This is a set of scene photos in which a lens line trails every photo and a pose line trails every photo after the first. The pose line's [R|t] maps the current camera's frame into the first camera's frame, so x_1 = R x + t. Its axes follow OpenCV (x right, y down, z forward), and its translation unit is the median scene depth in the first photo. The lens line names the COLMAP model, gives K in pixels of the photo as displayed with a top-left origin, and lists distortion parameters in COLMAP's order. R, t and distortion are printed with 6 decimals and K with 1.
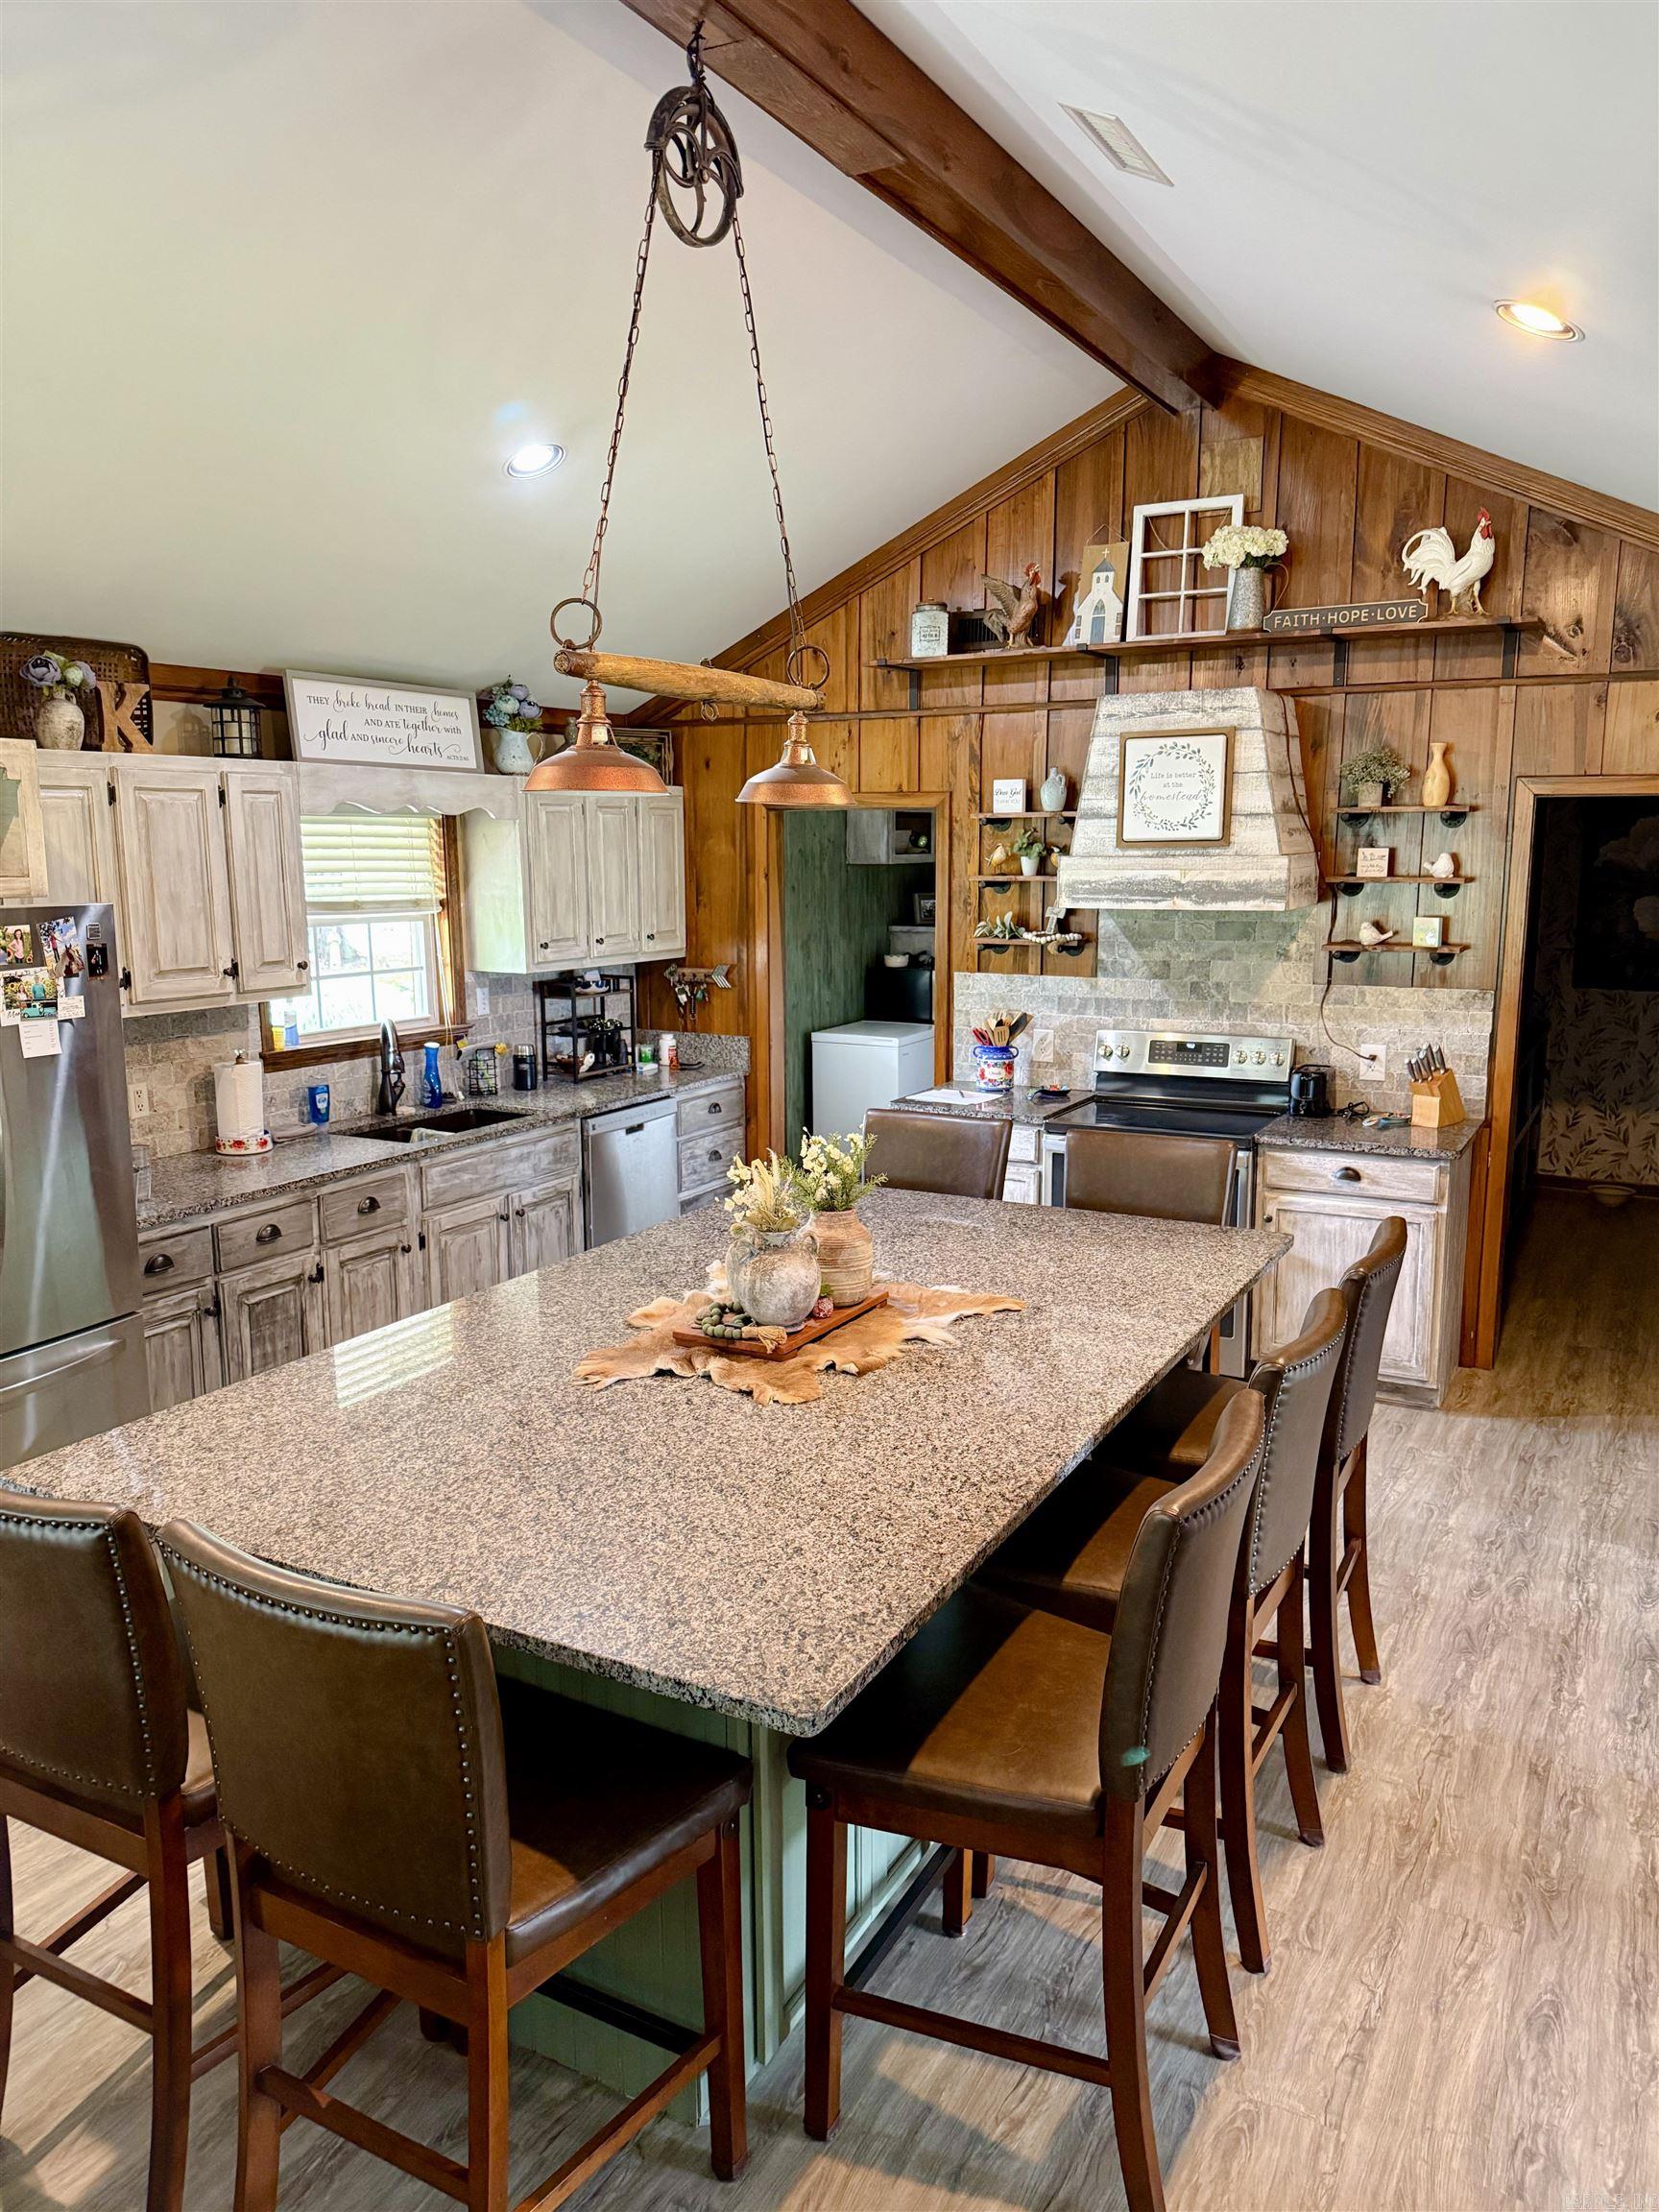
lens RADIAL K [[1568.5, 0, 808.3], [0, 1568.5, 1116.6], [0, 0, 1]] dist [0.033696, -0.048446]
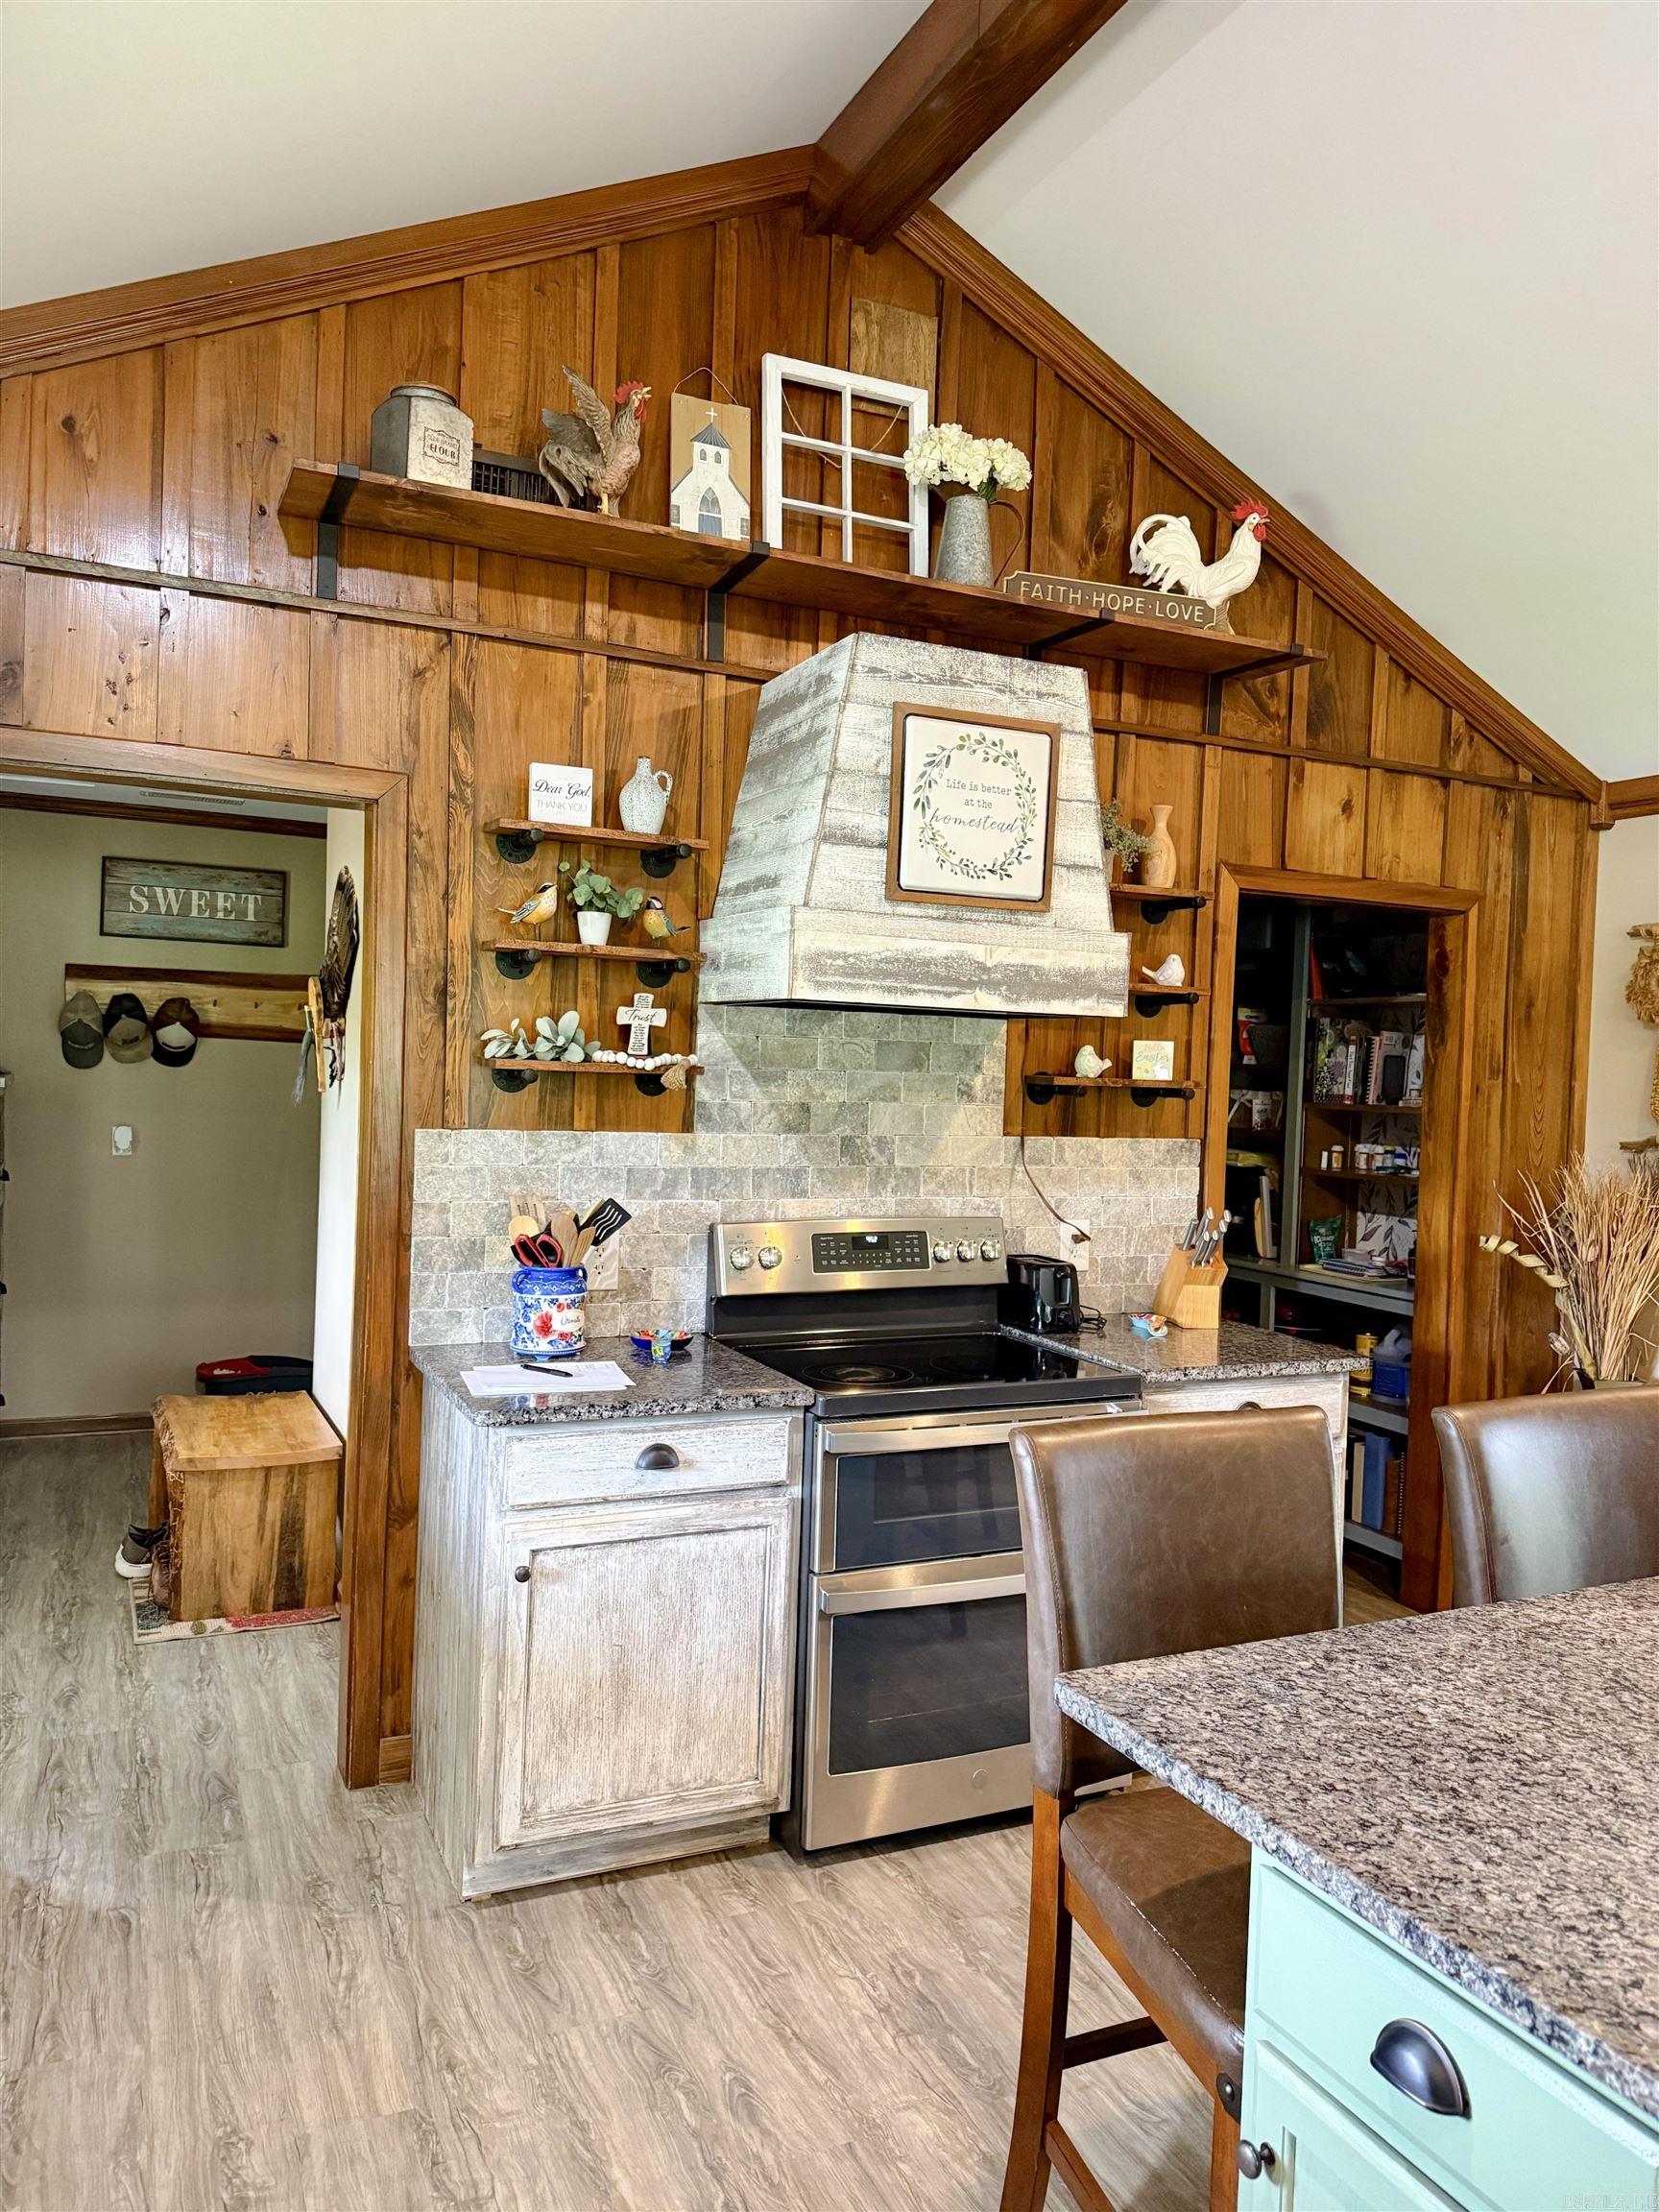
lens RADIAL K [[1568.5, 0, 840.9], [0, 1568.5, 1113.7], [0, 0, 1]] dist [0.033696, -0.048446]
pose [[0.586523, 0.000650, 0.809932, -0.274763], [0.101450, 0.992065, -0.074262, -0.052556], [-0.803554, 0.125724, 0.581803, 0.686405]]
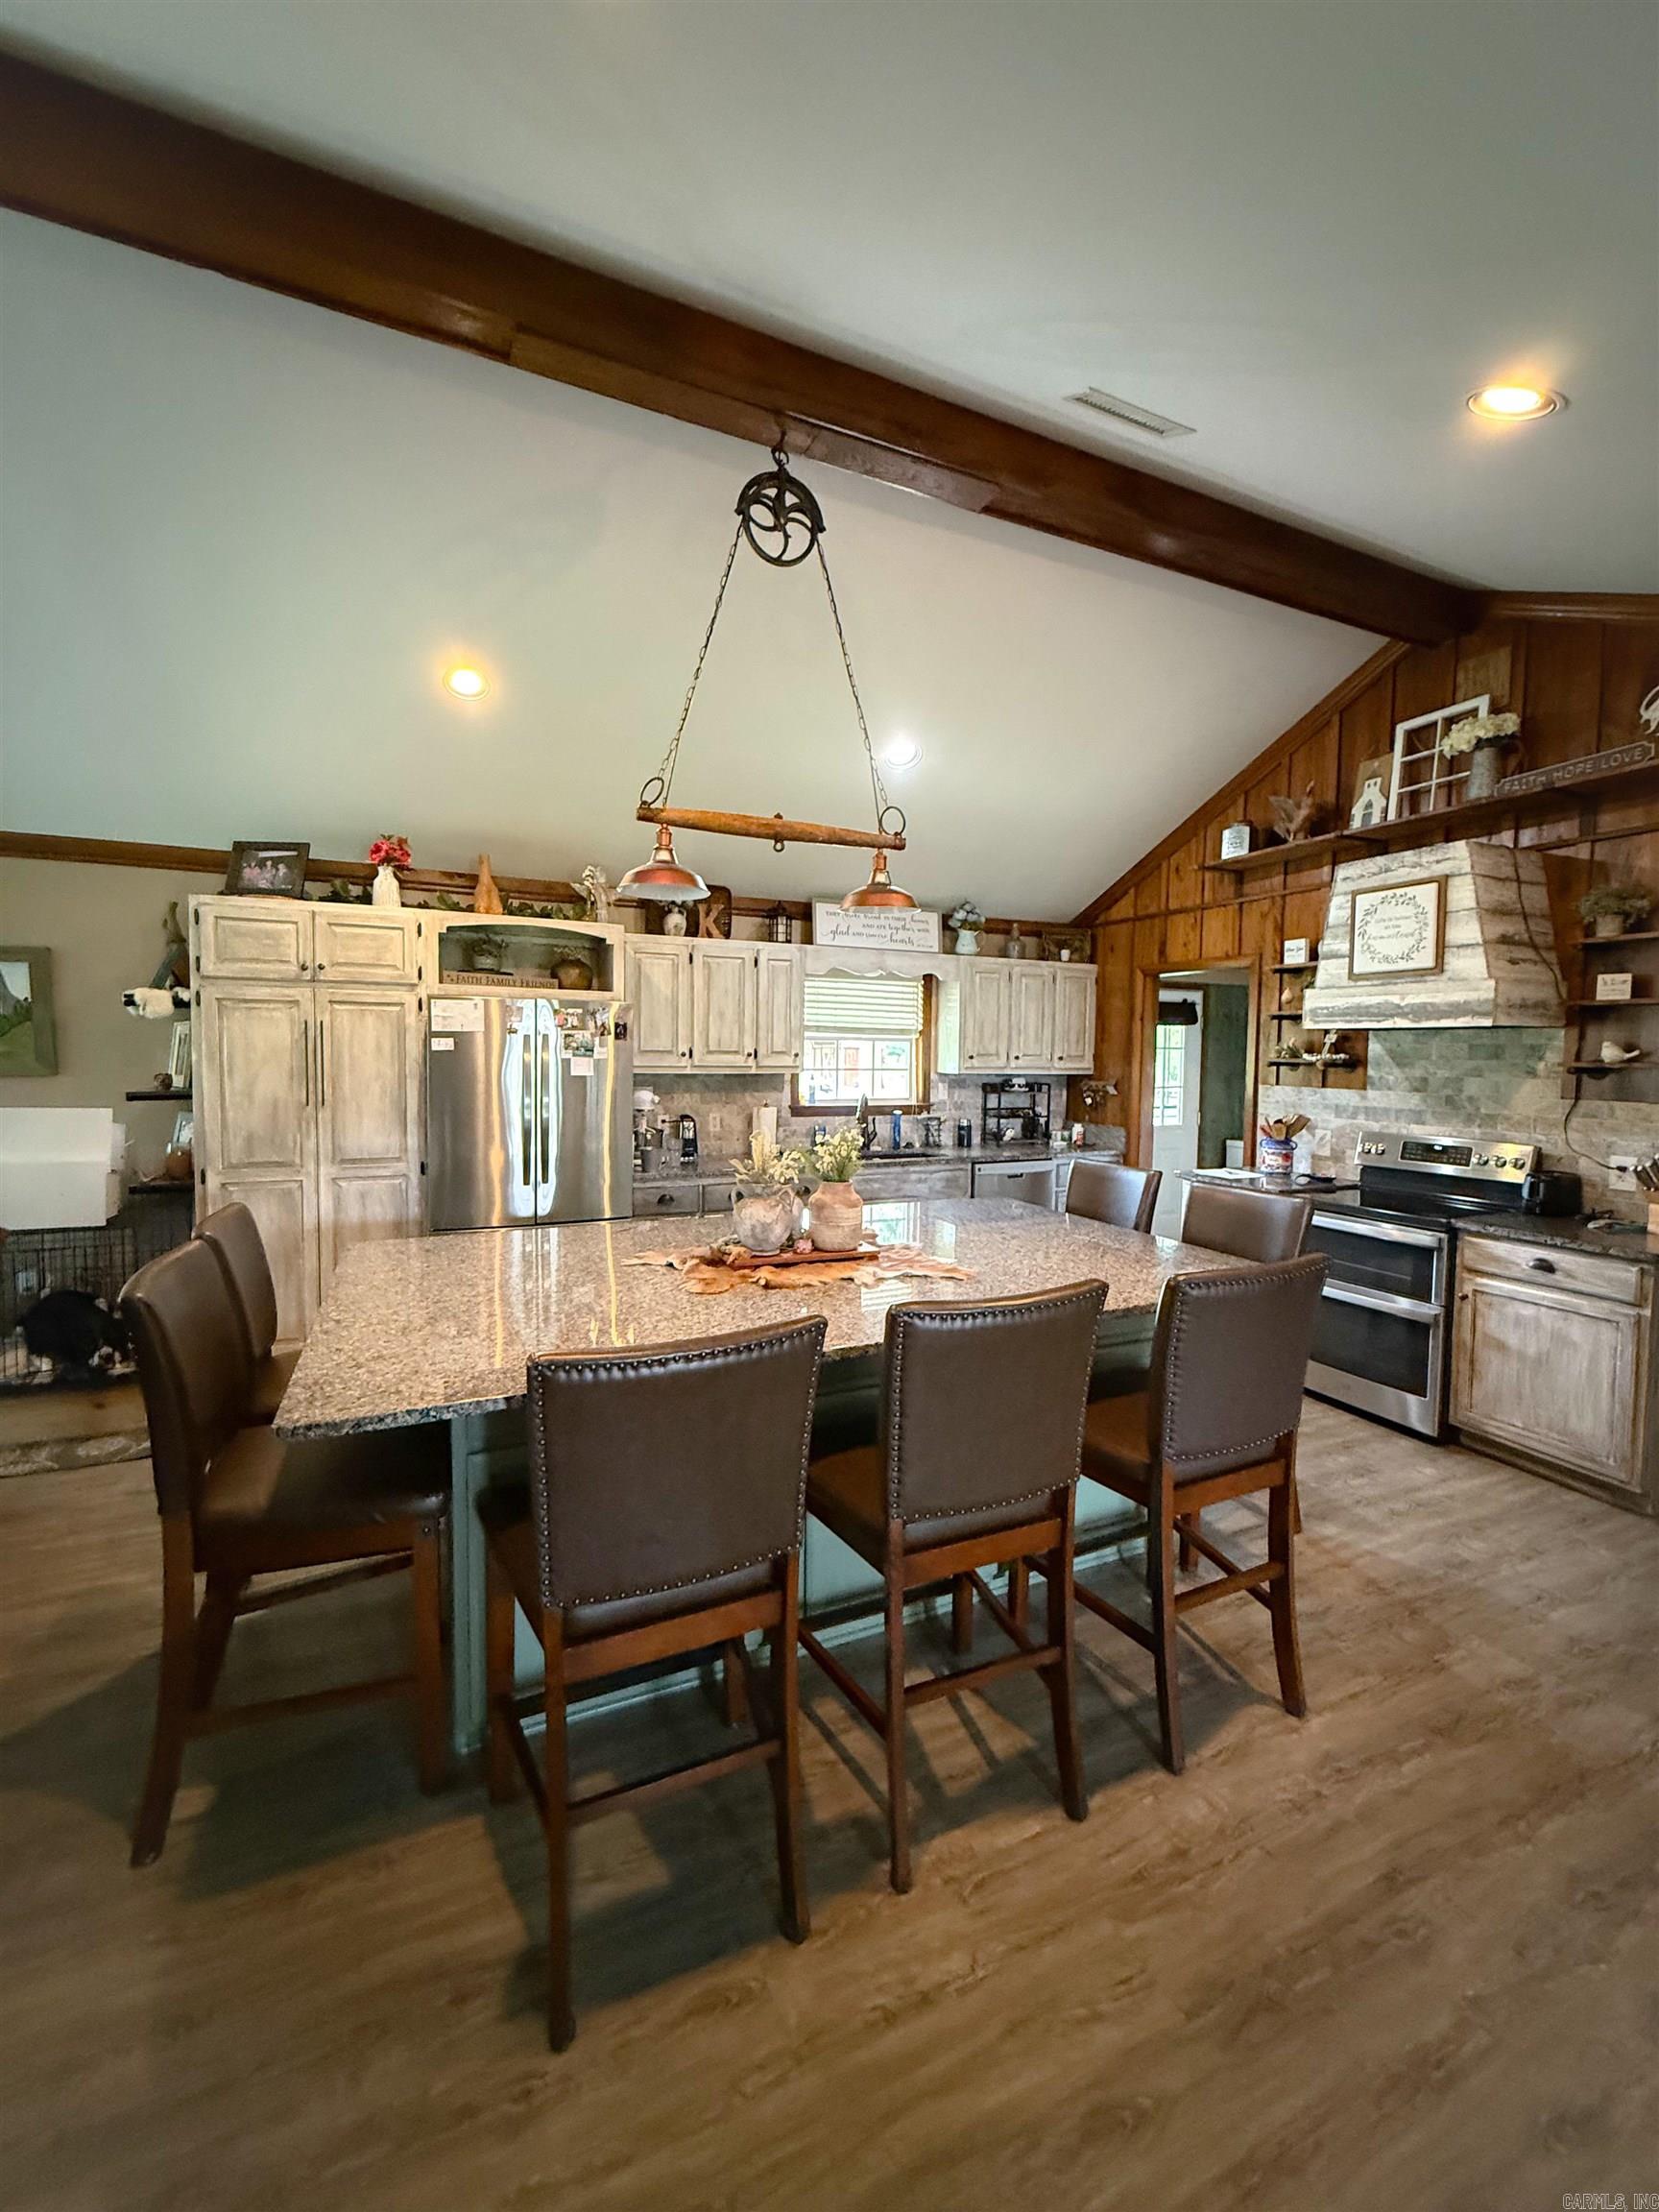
lens RADIAL K [[879.0, 0, 820.8], [0, 879.0, 1102.2], [0, 0, 1]] dist [-0.015168, -0.000160]
pose [[0.798995, 0.049138, -0.599327, 0.280550], [-0.120049, 0.989627, -0.078906, 0.030604], [0.589233, 0.134994, 0.796606, 0.207395]]
